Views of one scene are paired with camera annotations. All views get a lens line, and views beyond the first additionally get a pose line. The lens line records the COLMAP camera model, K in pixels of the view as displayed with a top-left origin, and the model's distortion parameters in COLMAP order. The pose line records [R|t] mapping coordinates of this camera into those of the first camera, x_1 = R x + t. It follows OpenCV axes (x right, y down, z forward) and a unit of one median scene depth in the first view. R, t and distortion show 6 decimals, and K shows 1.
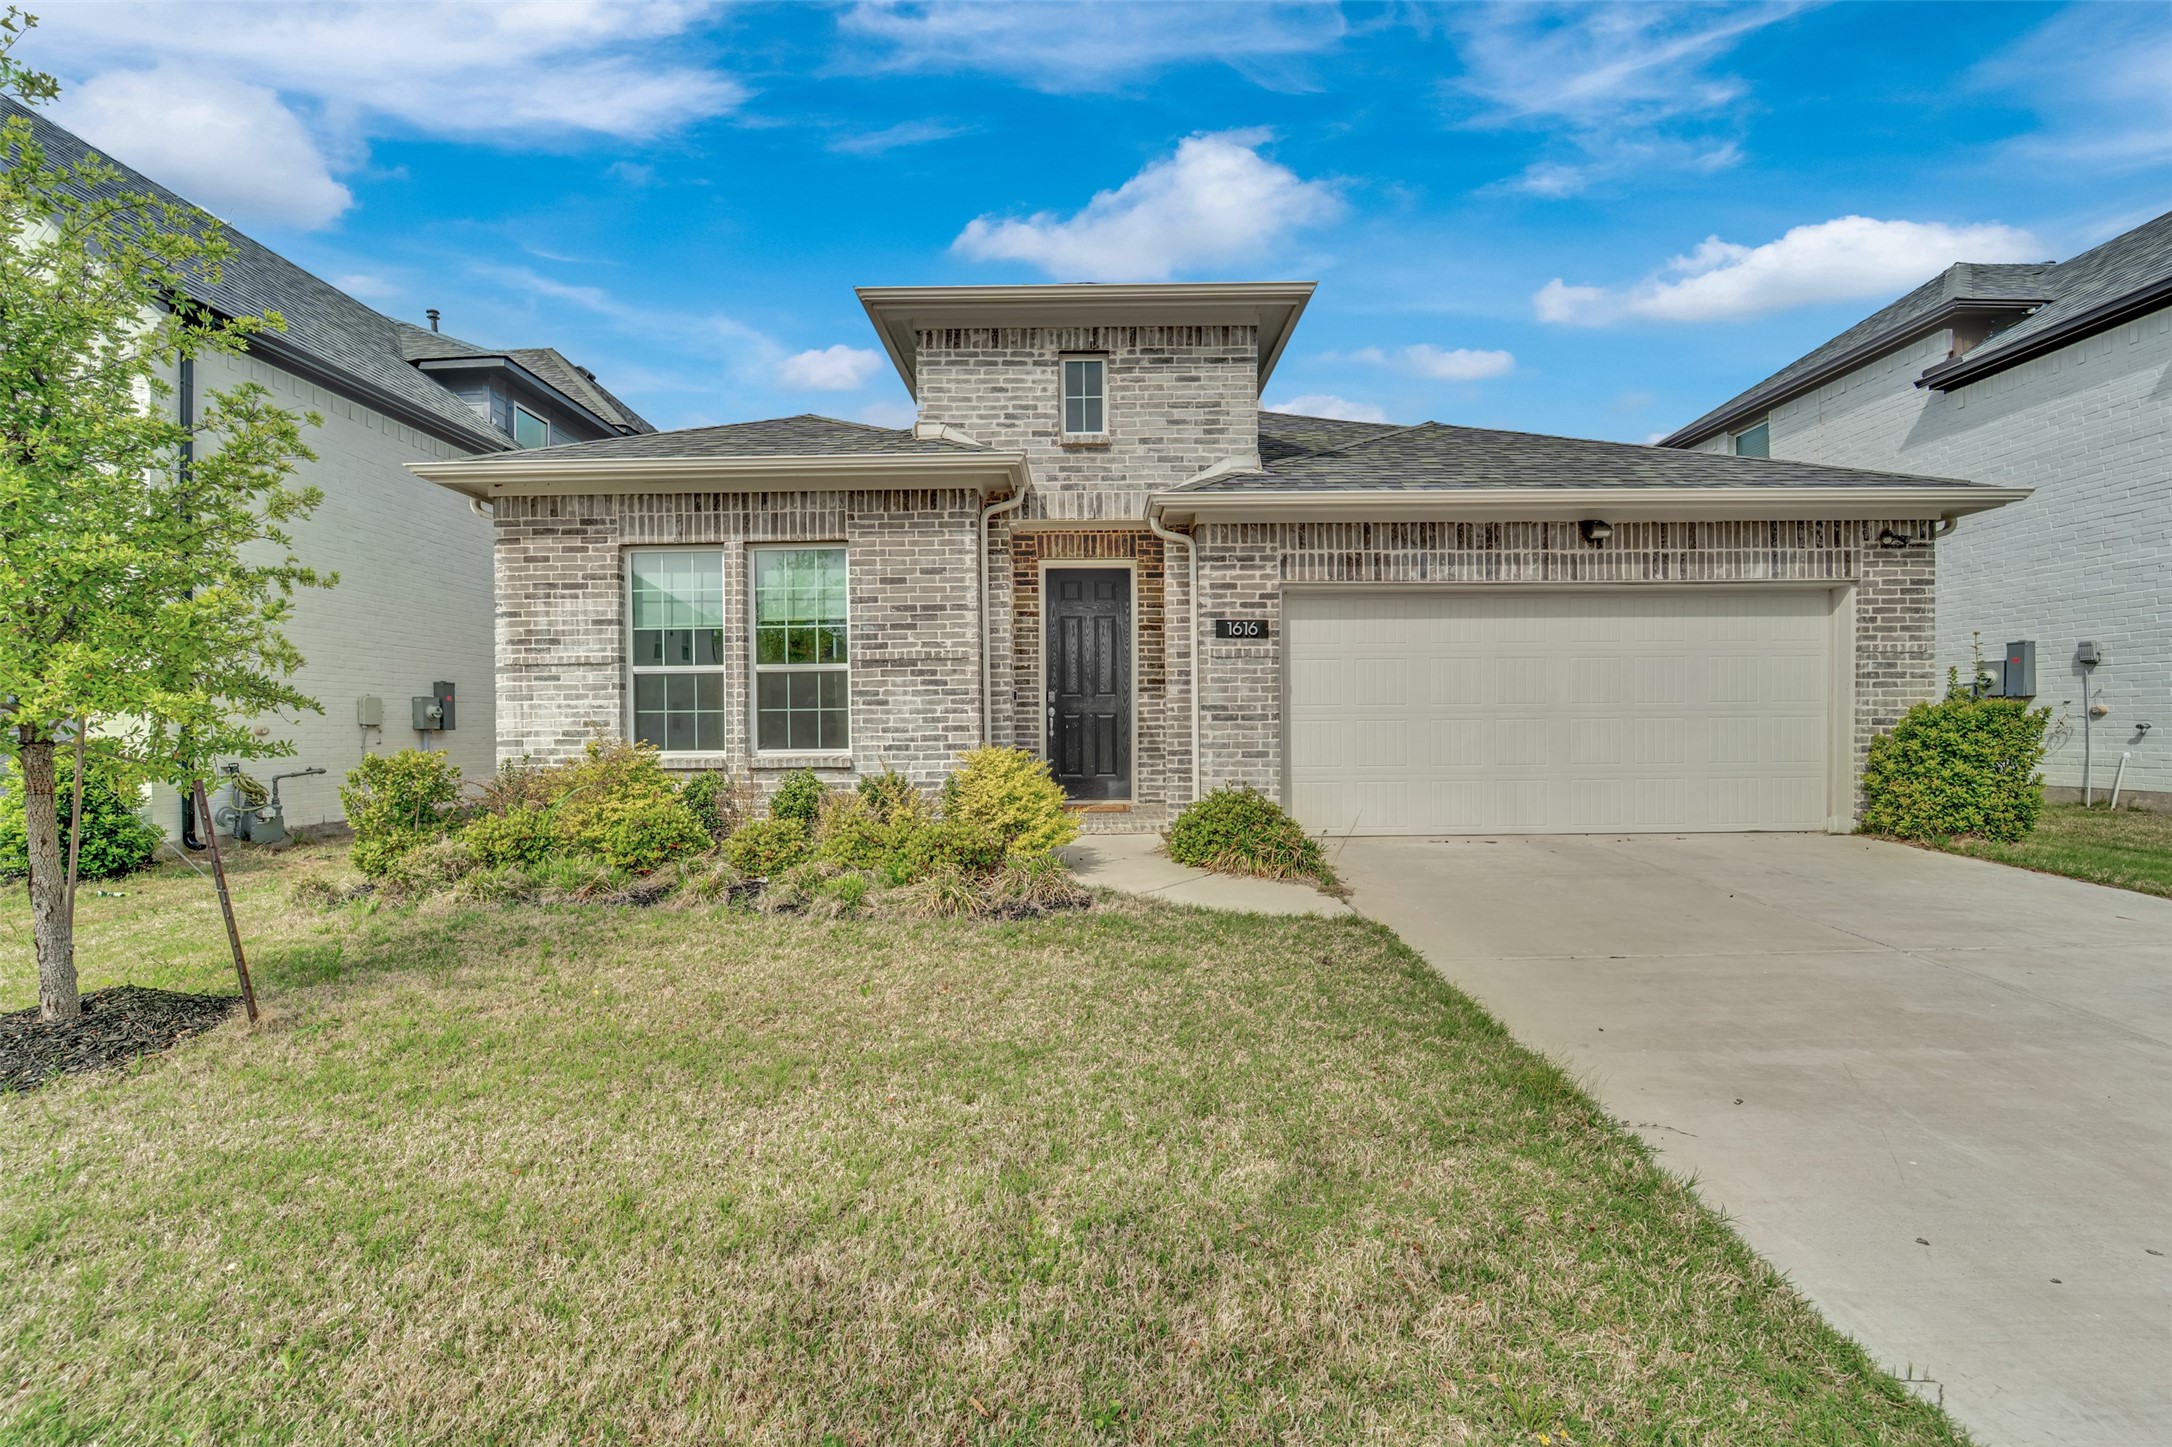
lens RADIAL K [[890.5, 0, 1082.8], [0, 890.5, 714.0], [0, 0, 1]] dist [-0.020330, -0.000538]
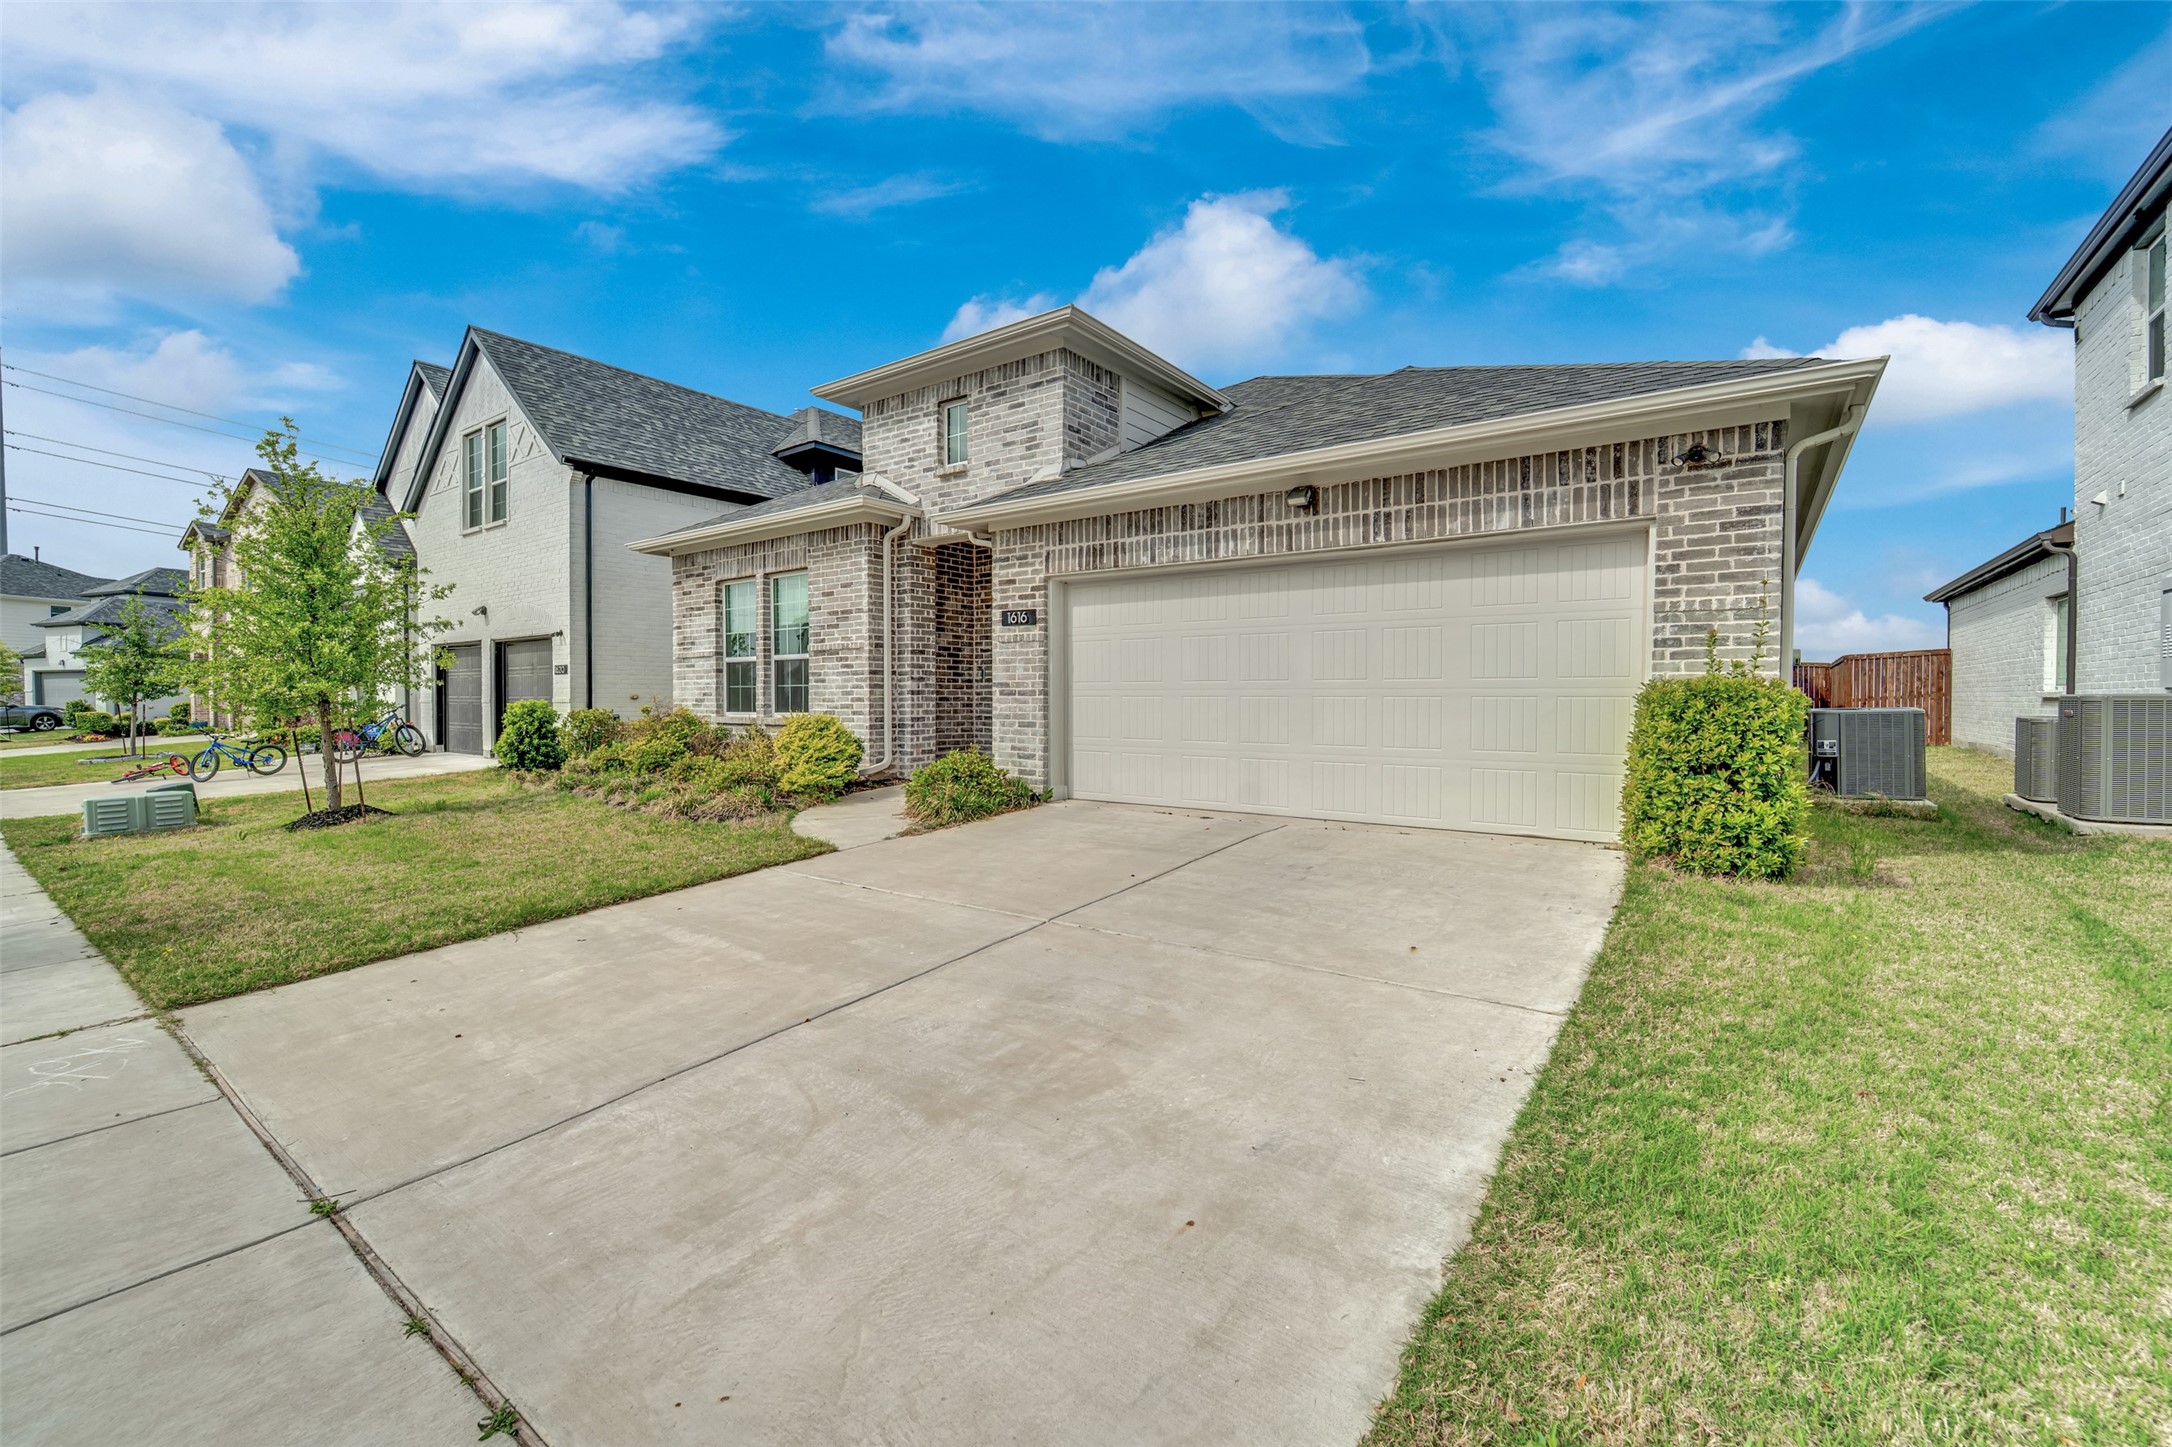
lens RADIAL K [[890.5, 0, 1082.8], [0, 890.5, 714.0], [0, 0, 1]] dist [-0.020330, -0.000538]
pose [[0.814844, 0.020240, -0.579327, 0.932795], [-0.004551, 0.999583, 0.028522, -0.002108], [0.579663, -0.020605, 0.814596, 0.085688]]
